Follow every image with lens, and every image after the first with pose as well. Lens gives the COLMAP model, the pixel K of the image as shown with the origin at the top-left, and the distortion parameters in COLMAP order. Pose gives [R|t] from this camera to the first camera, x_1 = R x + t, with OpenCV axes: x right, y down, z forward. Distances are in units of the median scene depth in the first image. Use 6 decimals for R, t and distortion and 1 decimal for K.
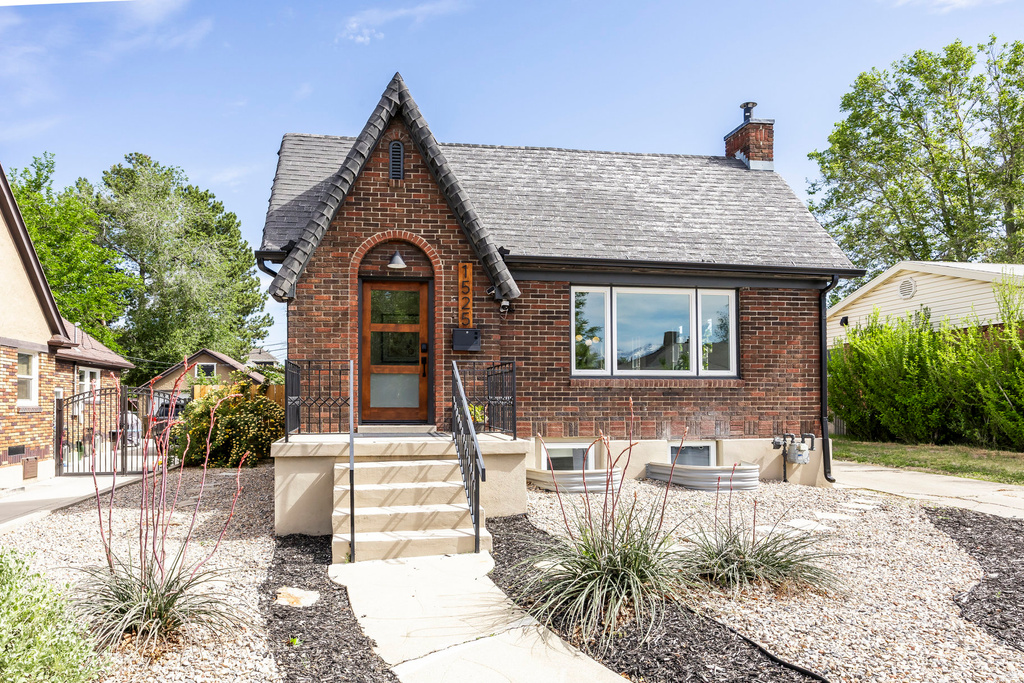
lens RADIAL K [[557.7, 0, 511.9], [0, 557.7, 327.4], [0, 0, 1]] dist [-0.004463, 0.000259]
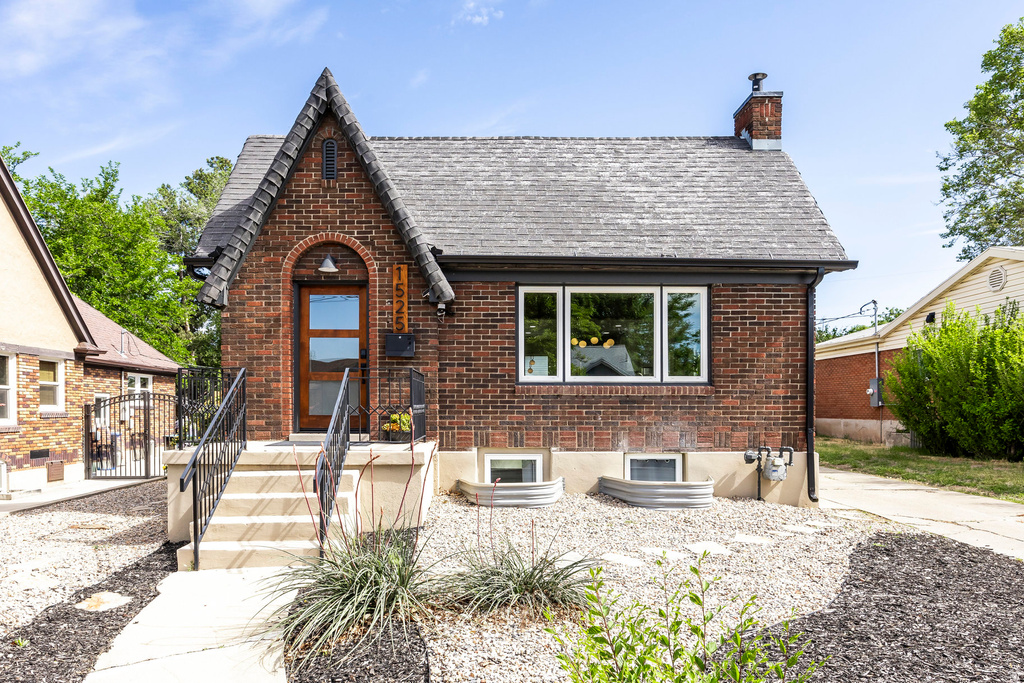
lens RADIAL K [[596.4, 0, 512.0], [0, 596.4, 341.5], [0, 0, 1]] dist [-0.004910, -0.000391]
pose [[0.993057, -0.009507, -0.117251, 0.209414], [0.011981, 0.999720, 0.020410, -0.002507], [0.117024, -0.021673, 0.992893, 0.006656]]
